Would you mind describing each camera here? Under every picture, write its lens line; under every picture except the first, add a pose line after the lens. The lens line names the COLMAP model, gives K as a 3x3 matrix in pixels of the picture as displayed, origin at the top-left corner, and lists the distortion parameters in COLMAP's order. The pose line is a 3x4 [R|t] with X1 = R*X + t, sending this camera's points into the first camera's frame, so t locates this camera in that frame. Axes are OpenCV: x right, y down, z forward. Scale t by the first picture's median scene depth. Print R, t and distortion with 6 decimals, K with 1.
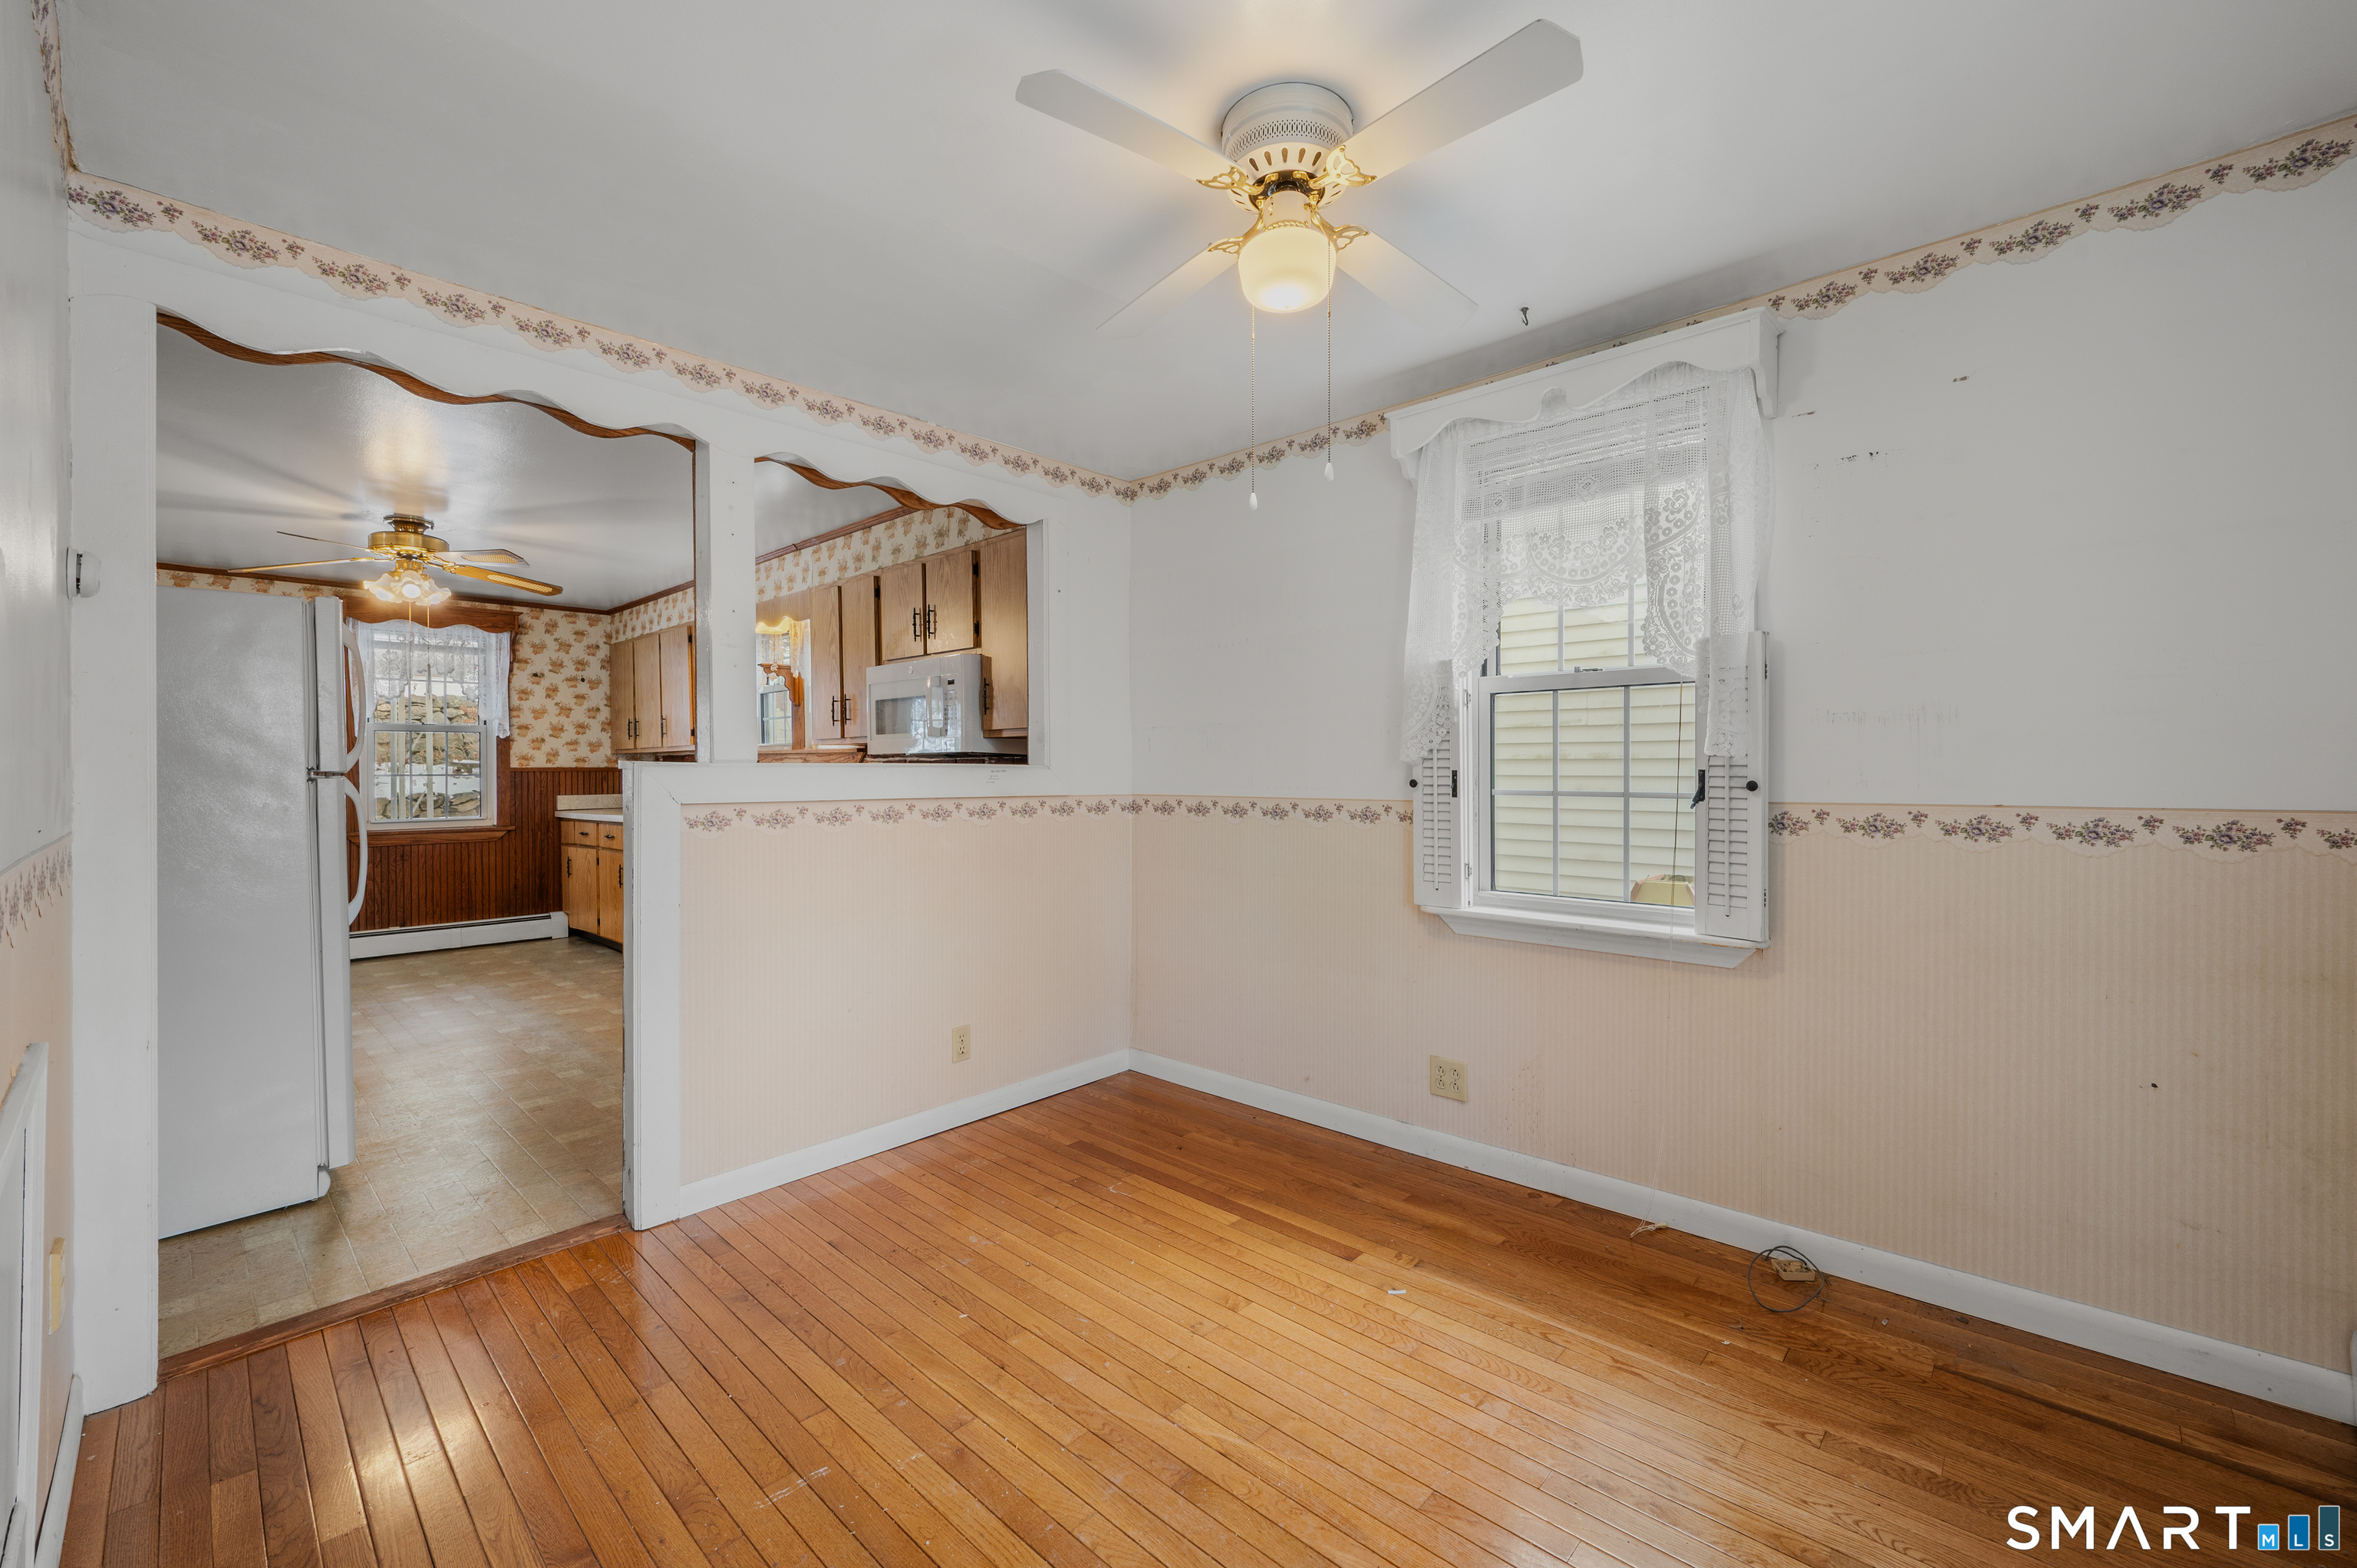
lens RADIAL K [[982.6, 0, 1174.9], [0, 982.6, 768.9], [0, 0, 1]] dist [0.002450, 0.000170]
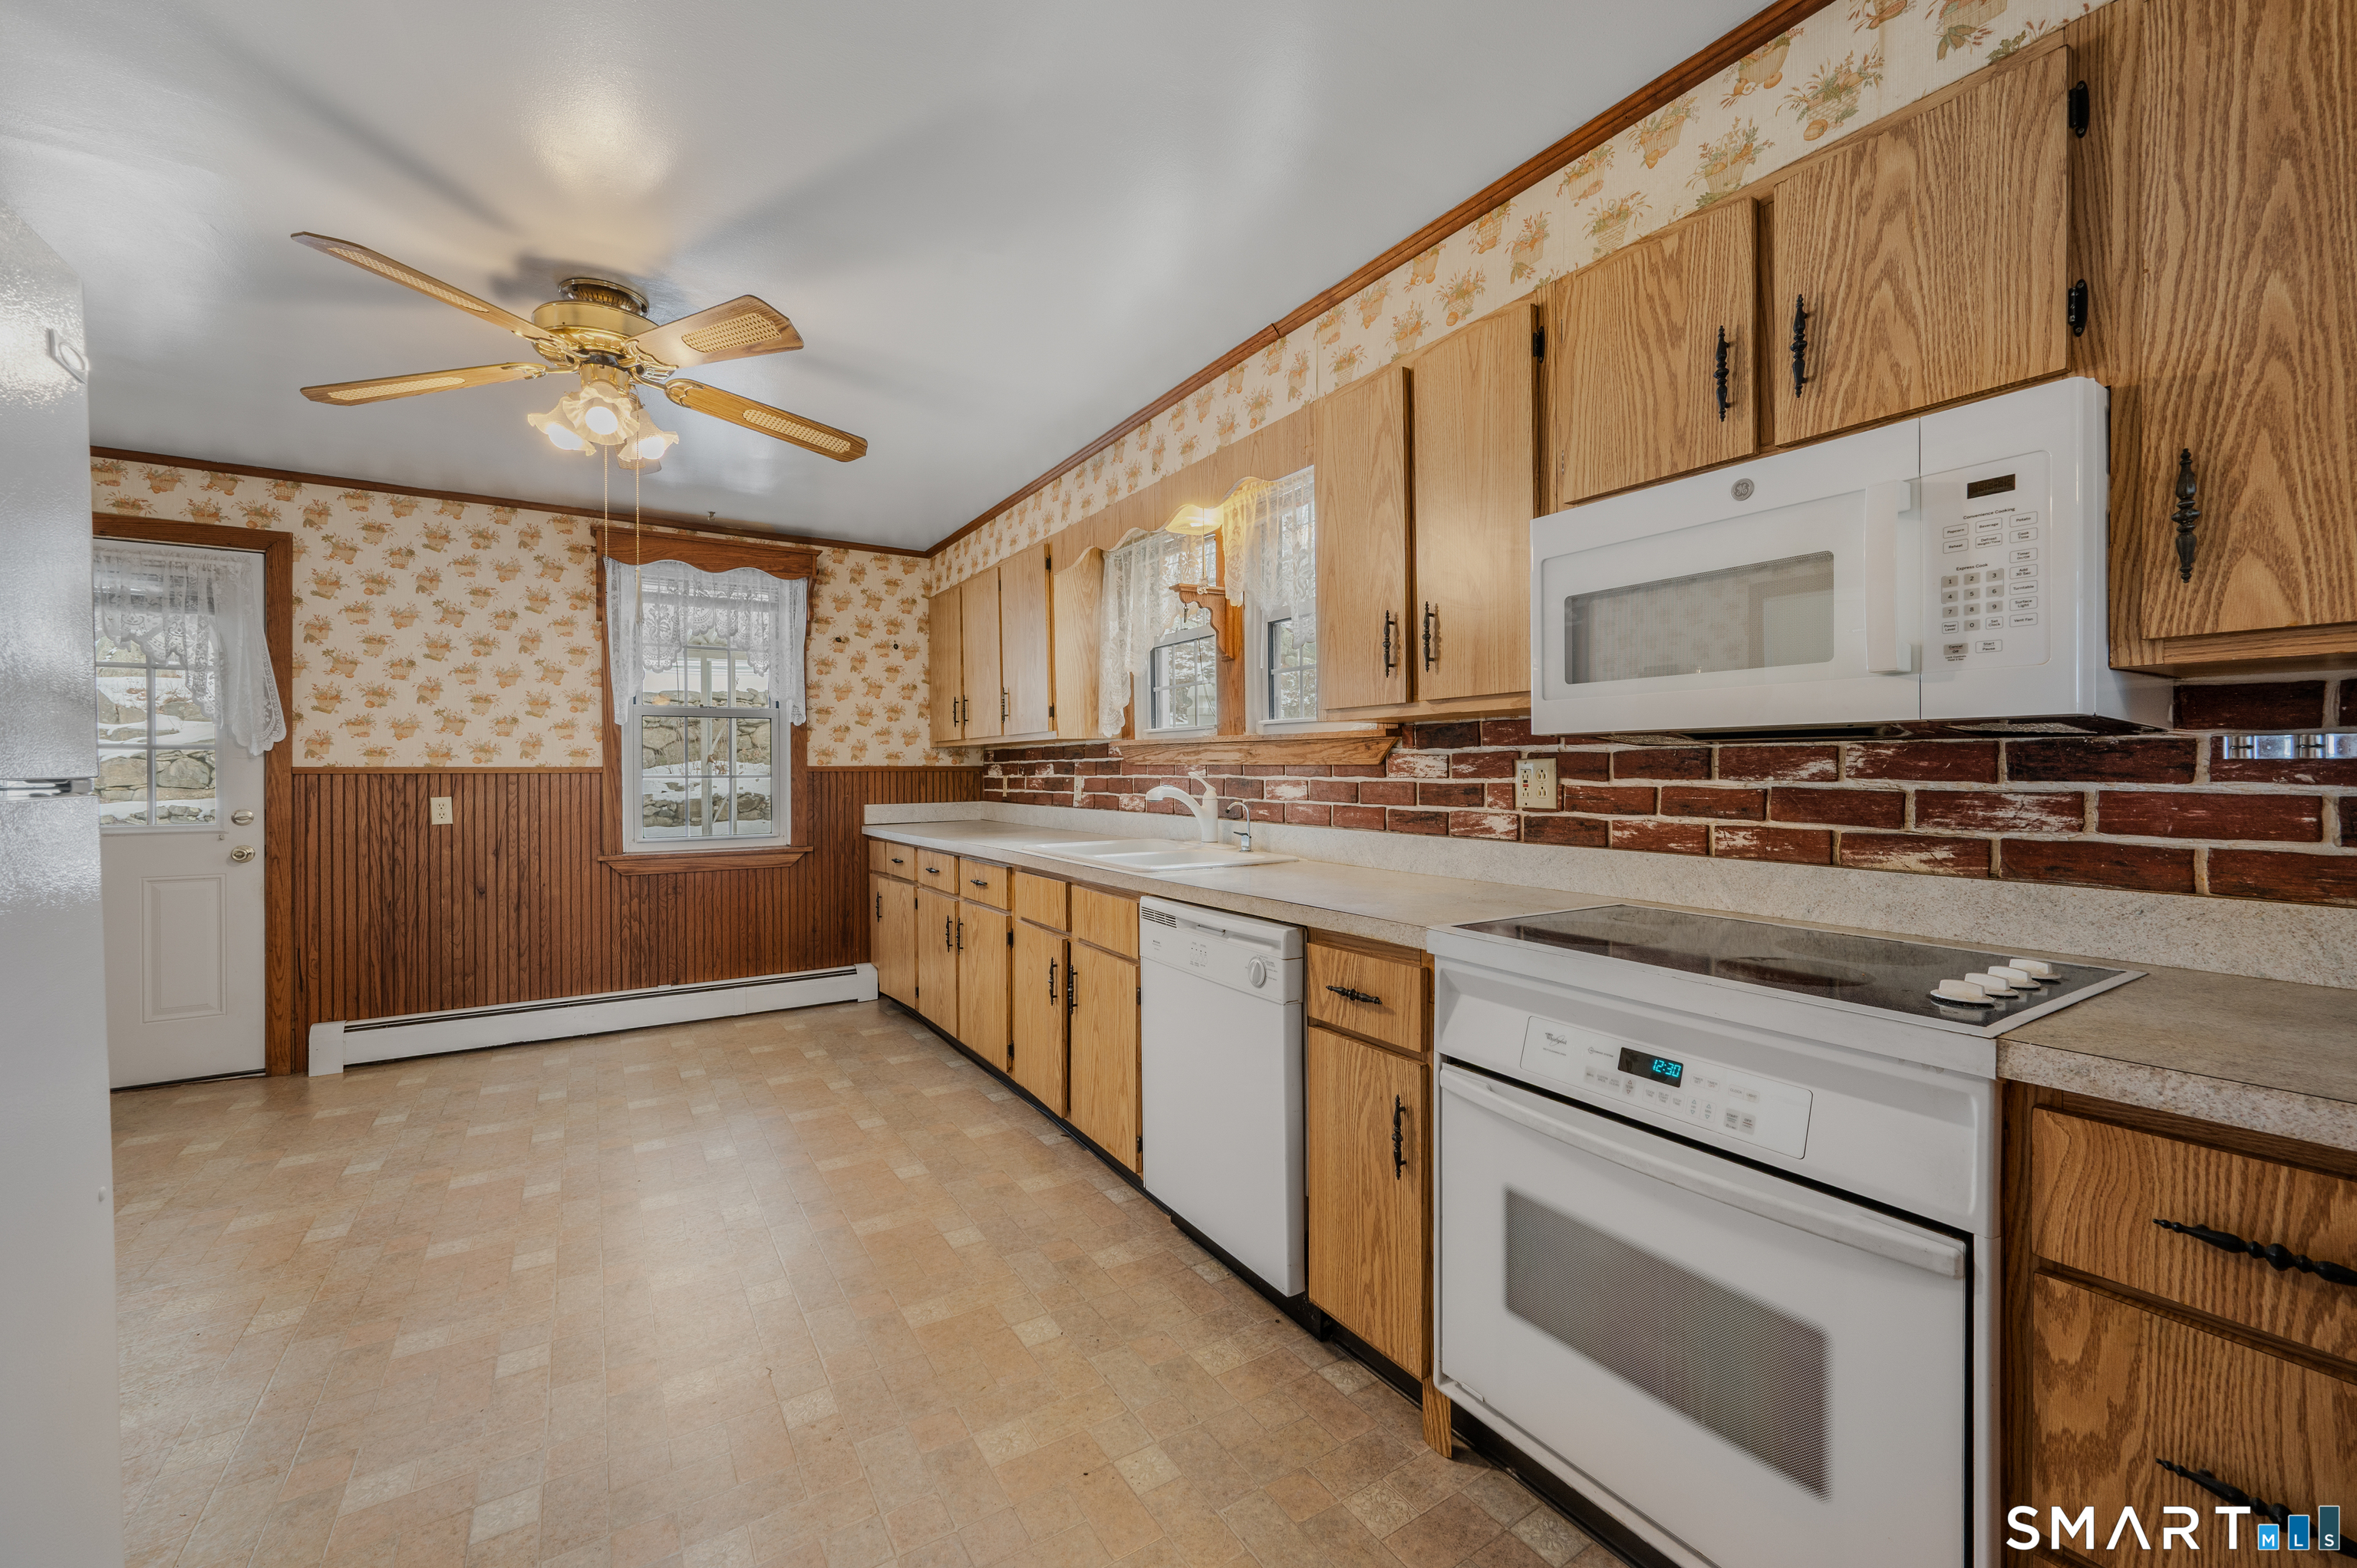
lens RADIAL K [[945.5, 0, 1178.5], [0, 945.5, 771.8], [0, 0, 1]] dist [-0.000774, 0.000158]
pose [[0.969410, 0.002570, -0.245435, -0.244503], [-0.001596, 0.999990, 0.004168, -0.000519], [0.245444, -0.003649, 0.969404, 0.400743]]
